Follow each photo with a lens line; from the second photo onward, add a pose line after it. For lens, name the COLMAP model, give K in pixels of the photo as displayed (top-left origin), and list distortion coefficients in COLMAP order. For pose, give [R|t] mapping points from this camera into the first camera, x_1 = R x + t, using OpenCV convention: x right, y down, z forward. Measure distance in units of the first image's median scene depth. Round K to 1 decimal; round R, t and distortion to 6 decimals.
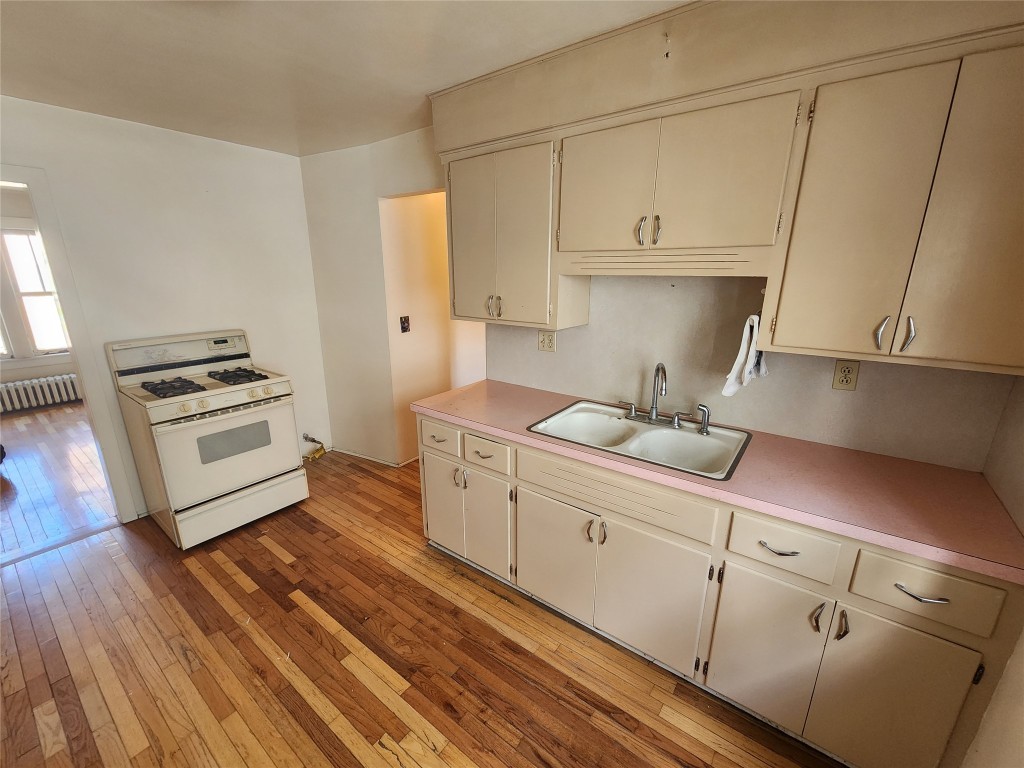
lens RADIAL K [[426.3, 0, 503.9], [0, 426.3, 389.2], [0, 0, 1]] dist [-0.000900, -0.000117]
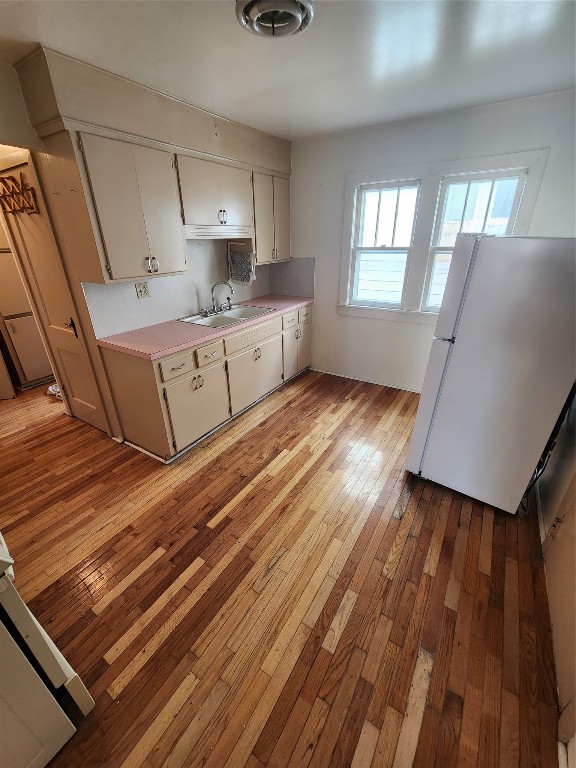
lens RADIAL K [[317.3, 0, 288.0], [0, 317.3, 384.0], [0, 0, 1]] dist [0.002676, -0.002643]
pose [[-0.086434, -0.417811, 0.904413, -1.268828], [0.289356, 0.858149, 0.424092, -0.188423], [-0.953311, 0.298354, 0.046723, 0.708544]]
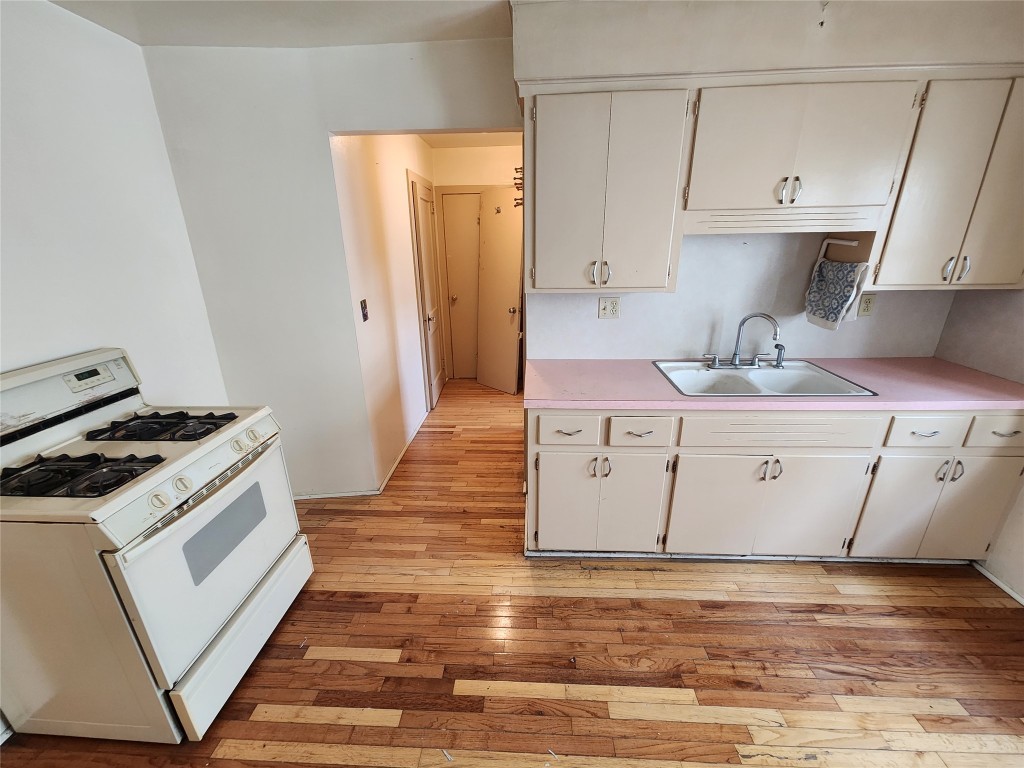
lens RADIAL K [[423.1, 0, 506.0], [0, 423.1, 390.7], [0, 0, 1]] dist [0.002676, -0.002643]
pose [[0.827917, -0.202694, 0.522942, -0.775803], [0.169577, 0.979237, 0.111081, -0.092284], [-0.534600, -0.003287, 0.845099, 0.385086]]
